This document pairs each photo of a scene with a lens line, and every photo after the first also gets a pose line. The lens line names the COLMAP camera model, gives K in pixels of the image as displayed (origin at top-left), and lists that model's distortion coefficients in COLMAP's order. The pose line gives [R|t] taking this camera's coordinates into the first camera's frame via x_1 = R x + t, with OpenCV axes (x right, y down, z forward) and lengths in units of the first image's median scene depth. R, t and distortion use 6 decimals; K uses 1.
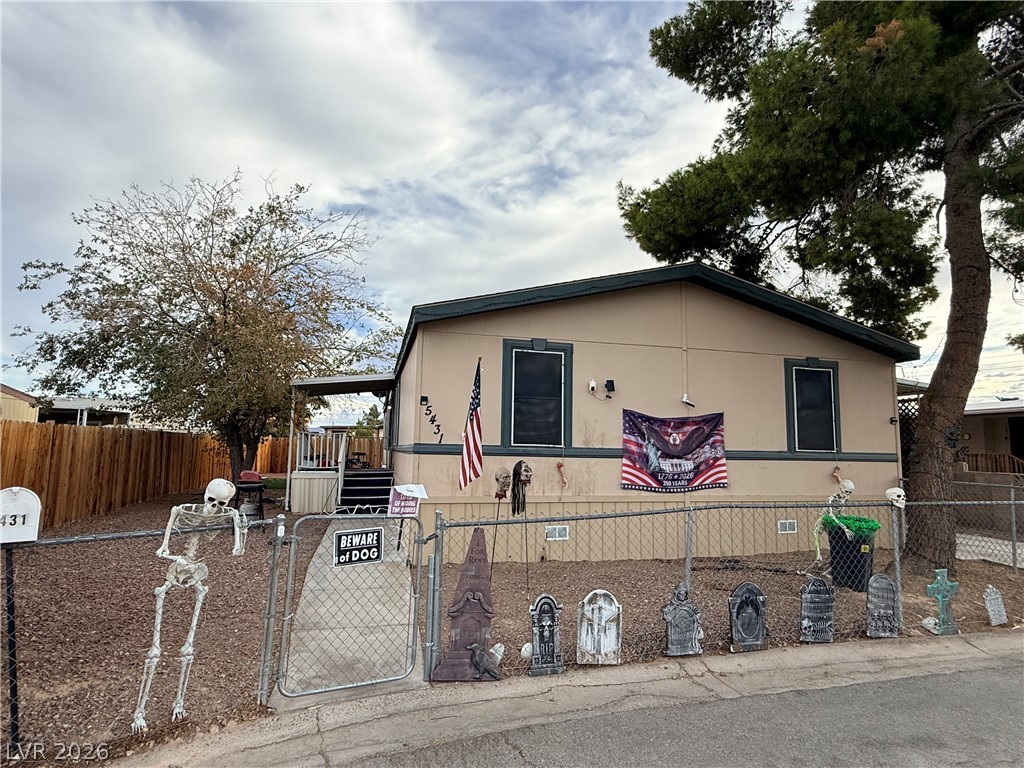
lens RADIAL K [[533.3, 0, 515.5], [0, 533.3, 387.7], [0, 0, 1]] dist [0.004837, -0.001559]
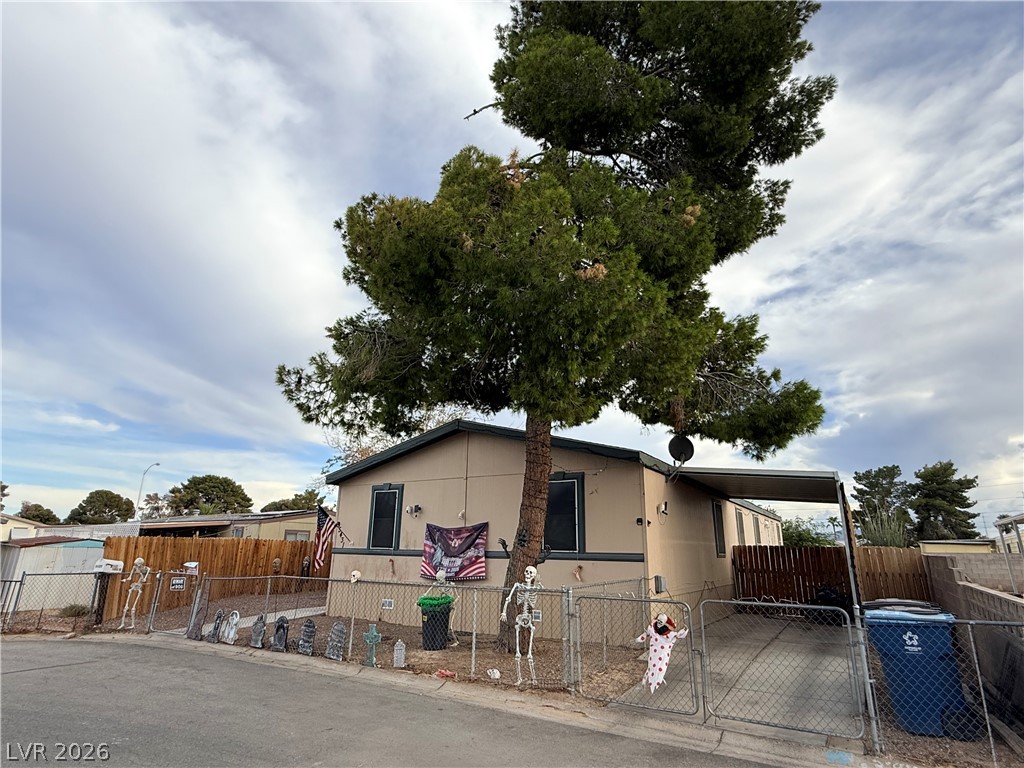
lens RADIAL K [[533.3, 0, 510.2], [0, 533.3, 387.5], [0, 0, 1]] dist [0.004837, -0.001559]
pose [[0.694901, -0.217129, -0.685542, 1.487035], [0.080131, 0.970769, -0.226243, 0.026451], [0.714627, 0.102283, 0.691987, 0.065441]]
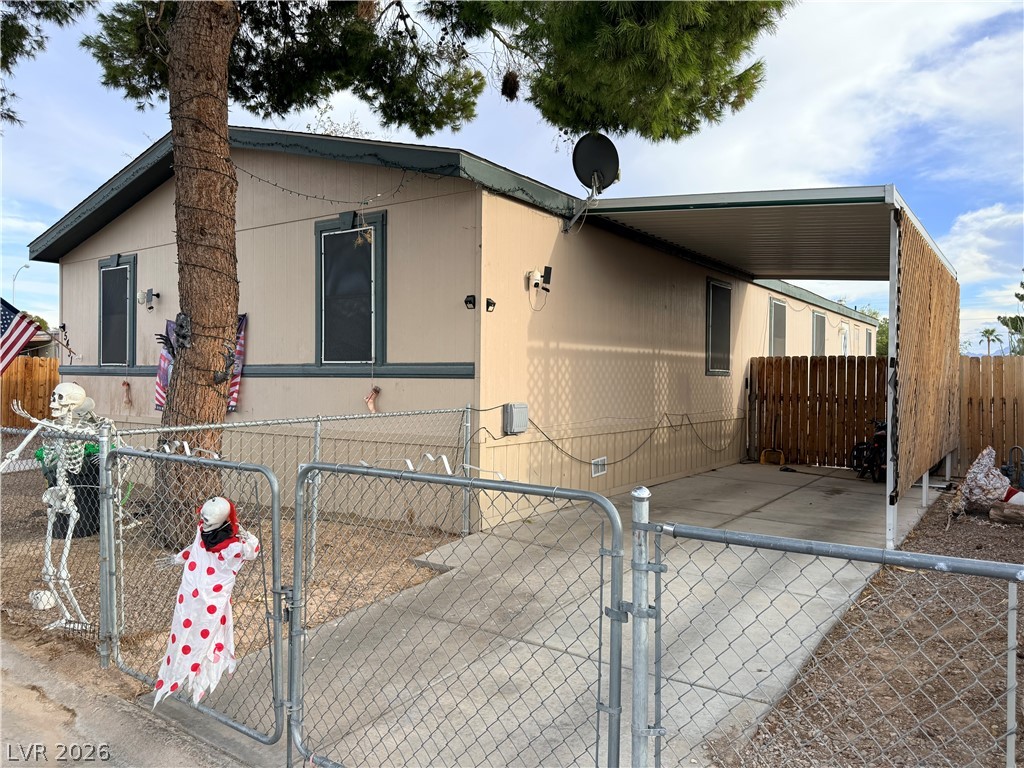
lens RADIAL K [[728.6, 0, 513.3], [0, 728.6, 383.2], [0, 0, 1]] dist [0.007210, -0.004308]
pose [[0.655646, -0.007098, -0.755035, 1.446869], [0.091121, 0.993392, 0.069787, 0.108880], [0.749550, -0.114555, 0.651960, 0.626581]]
